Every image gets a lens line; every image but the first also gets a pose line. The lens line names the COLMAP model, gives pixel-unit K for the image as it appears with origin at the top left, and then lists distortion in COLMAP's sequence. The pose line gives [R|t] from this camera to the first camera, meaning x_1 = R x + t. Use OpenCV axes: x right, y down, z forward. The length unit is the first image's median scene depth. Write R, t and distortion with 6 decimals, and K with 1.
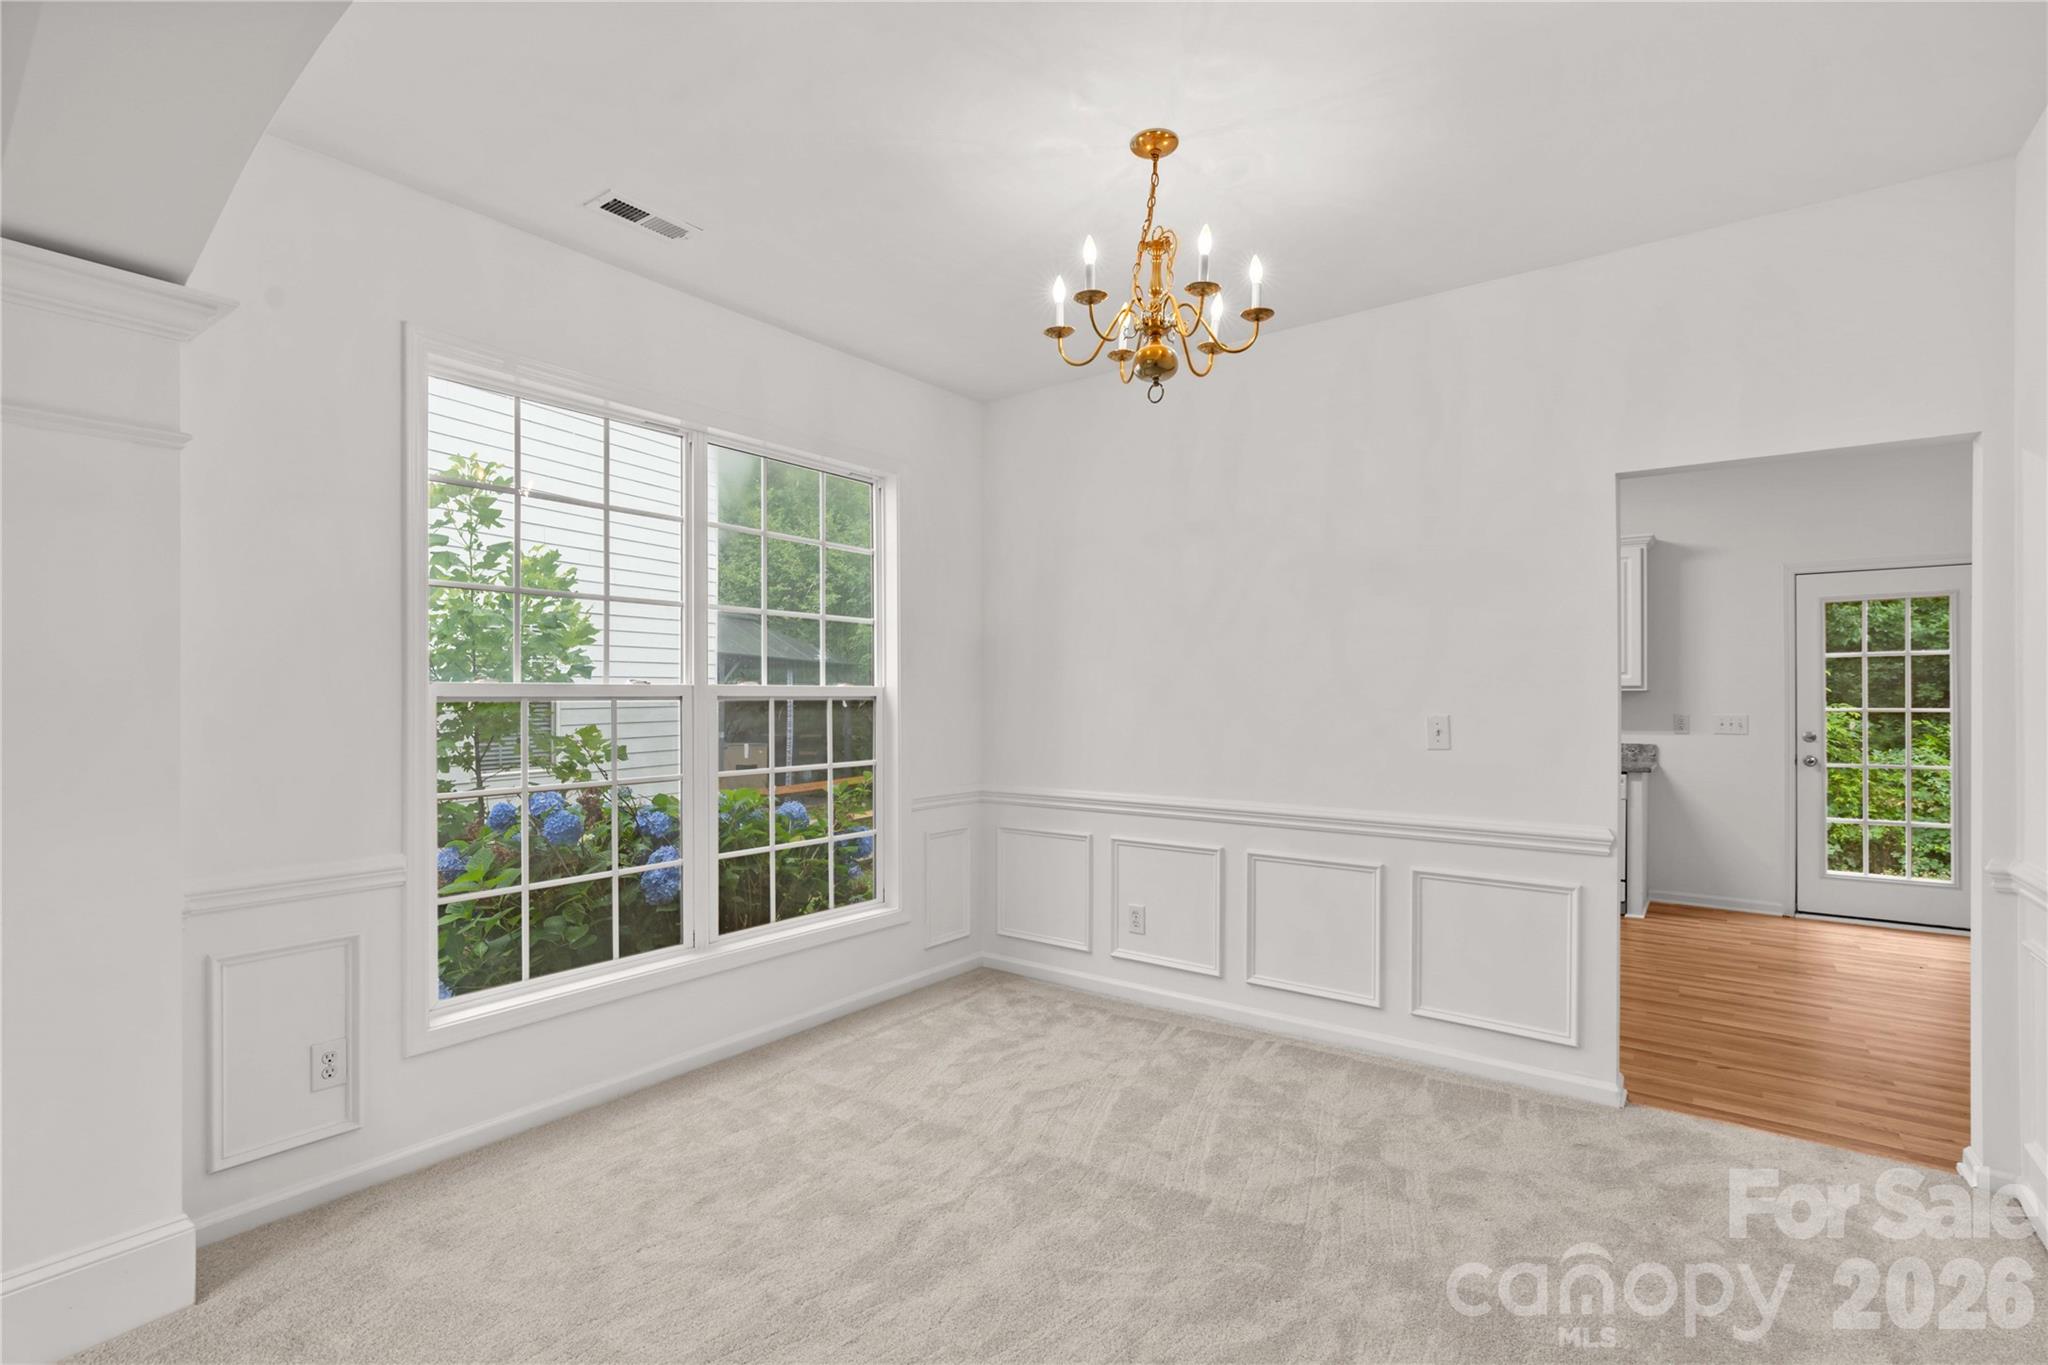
lens RADIAL K [[950.3, 0, 1017.0], [0, 950.3, 693.6], [0, 0, 1]] dist [-0.000421, 0.000190]
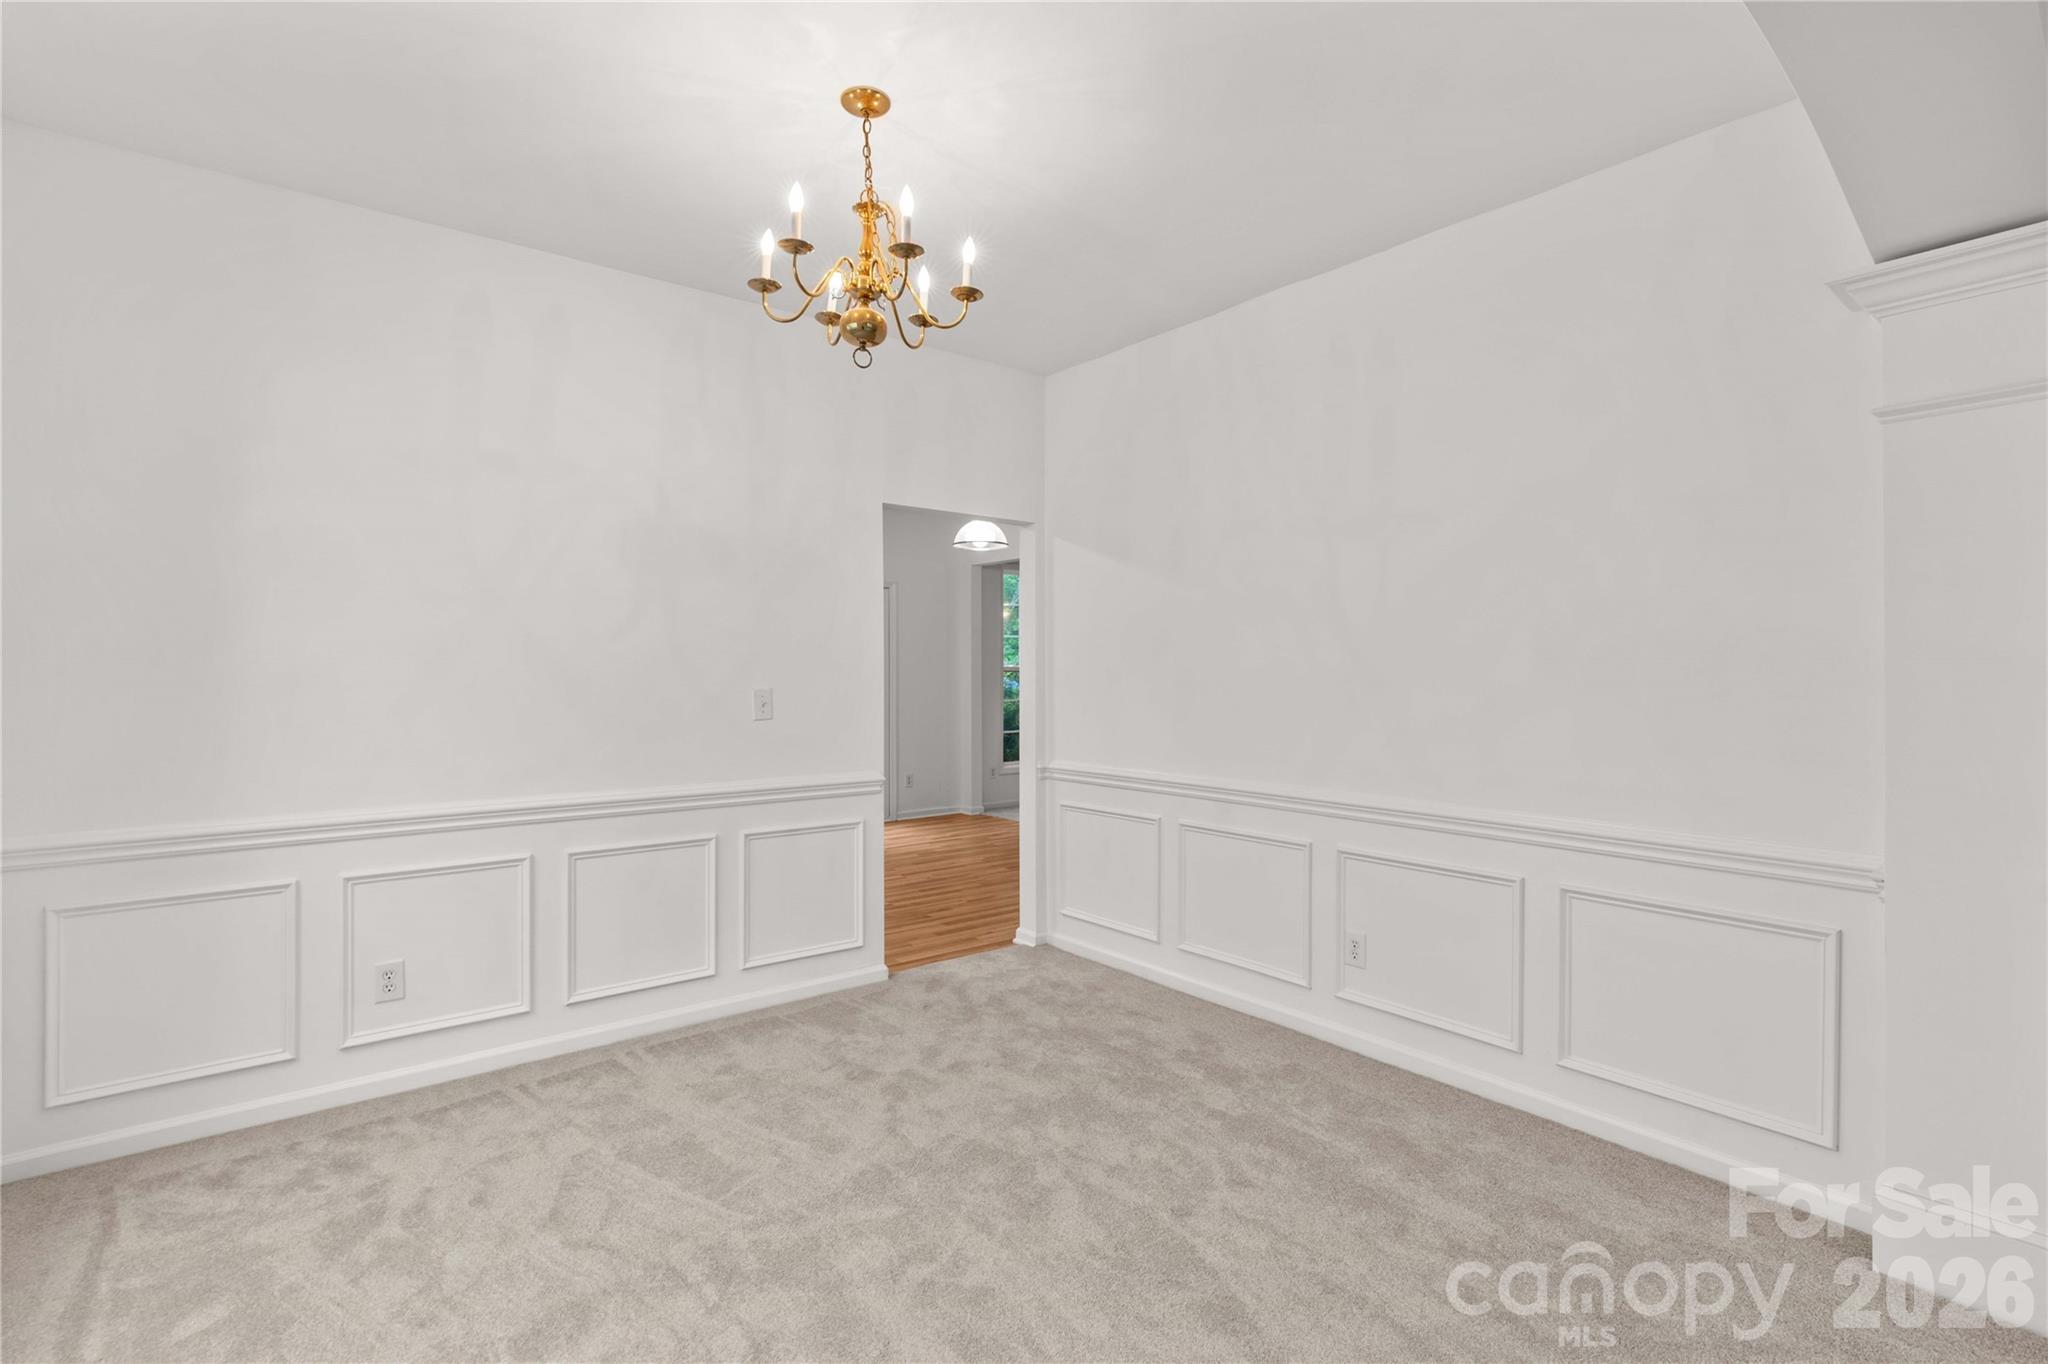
lens RADIAL K [[947.3, 0, 1007.2], [0, 947.3, 660.7], [0, 0, 1]] dist [0.000149, 0.000387]
pose [[0.266908, 0.011054, 0.963659, -0.572096], [0.001554, 0.999928, -0.011900, 0.004336], [-0.963721, 0.004674, 0.266871, 0.457268]]
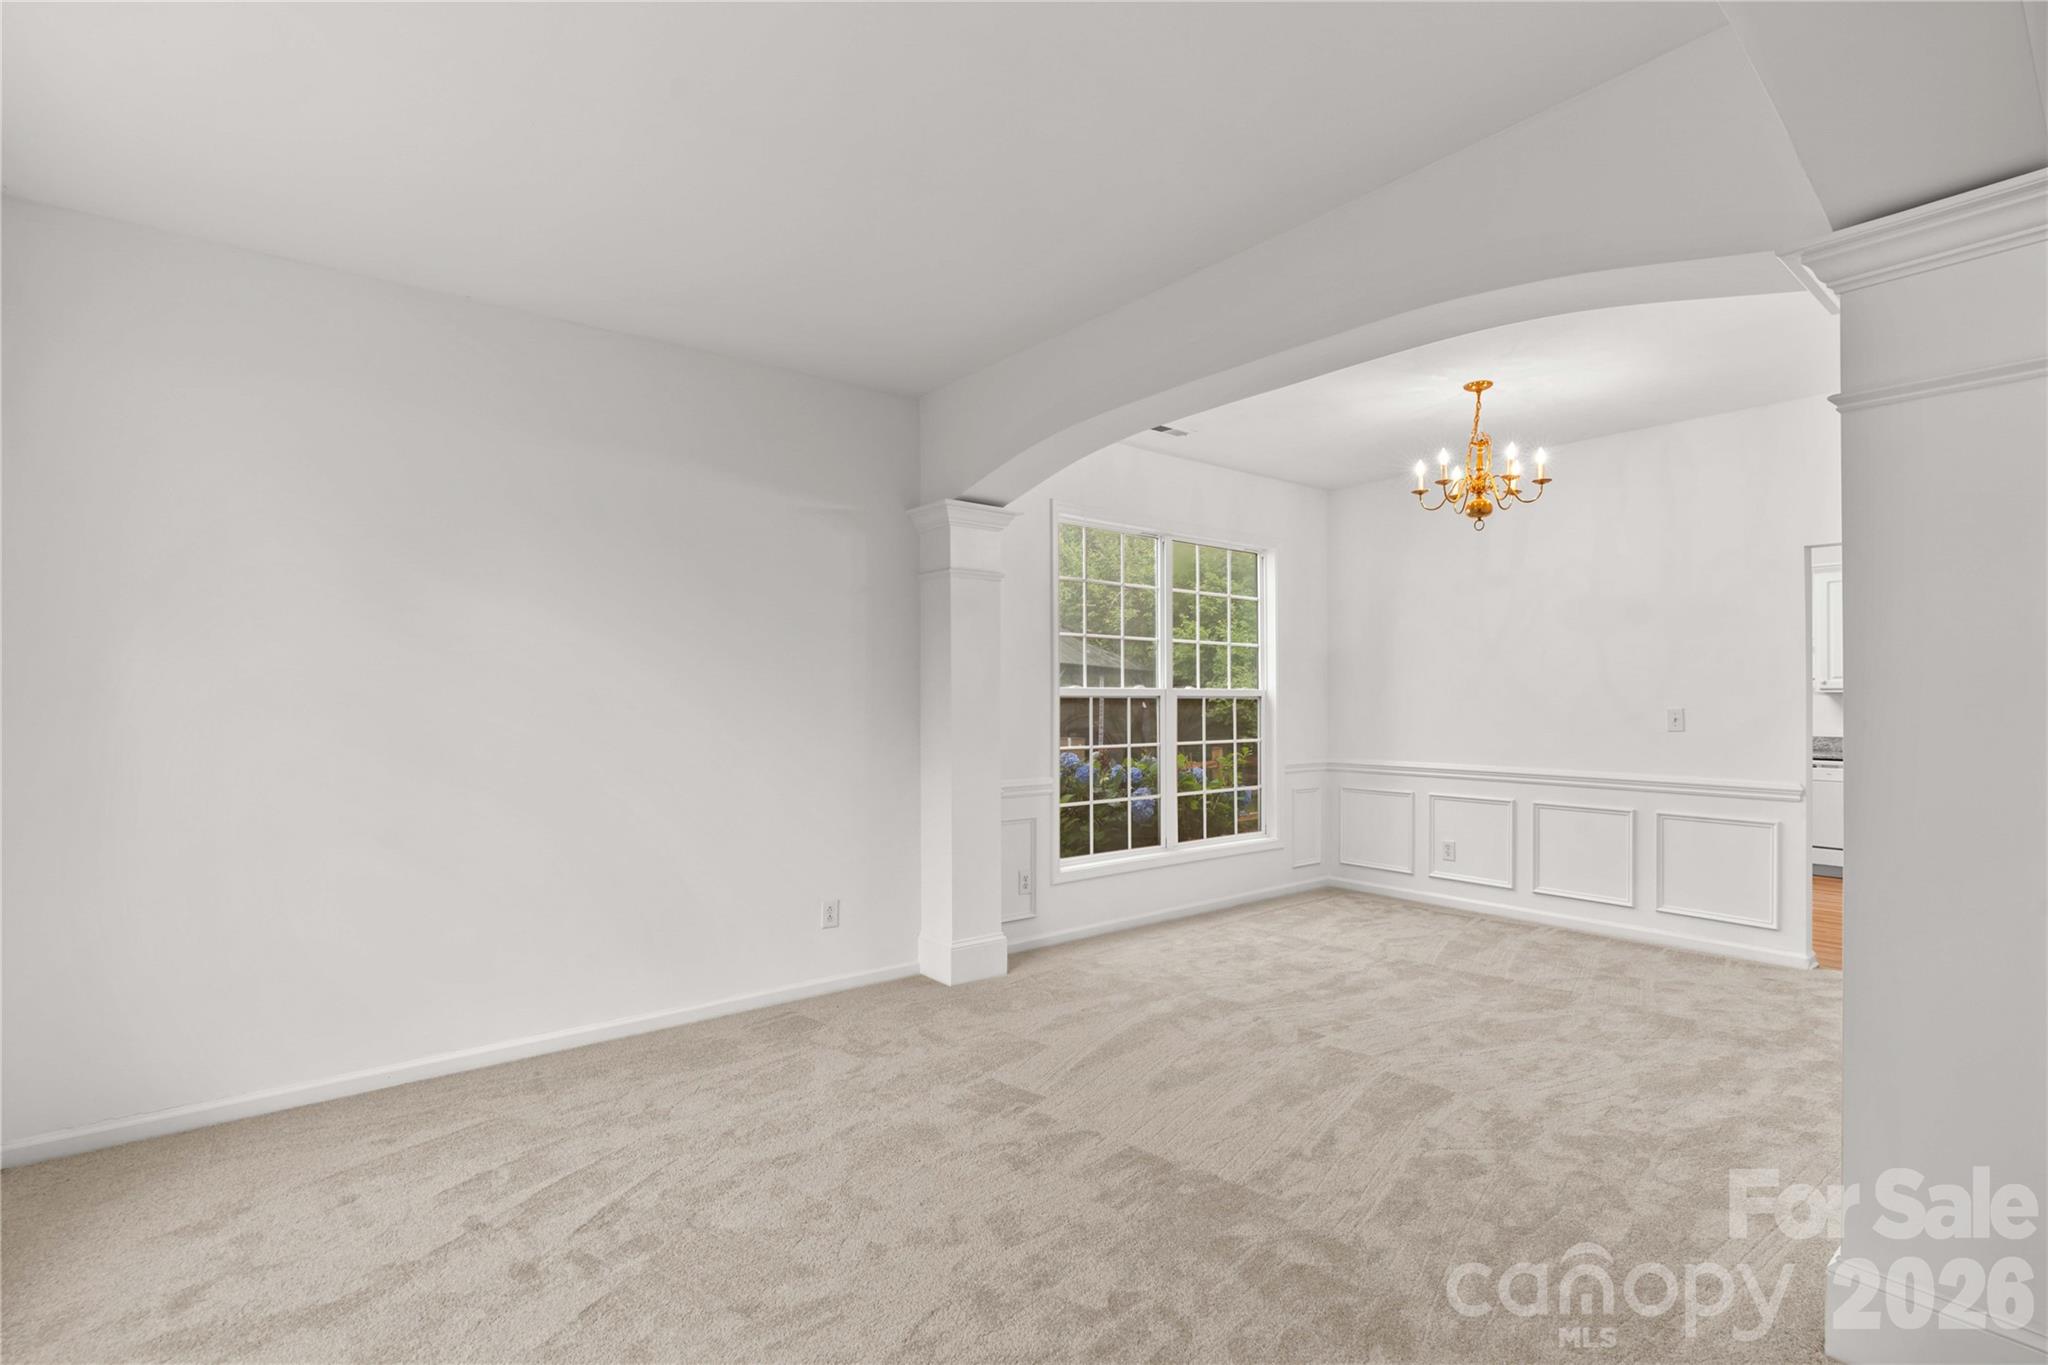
lens RADIAL K [[954.6, 0, 1027.6], [0, 954.6, 695.7], [0, 0, 1]] dist [0.001314, 0.000937]
pose [[0.971004, -0.001332, -0.239061, -0.190451], [0.001263, 0.999999, -0.000442, 0.003016], [0.239061, 0.000128, 0.971005, -0.721925]]
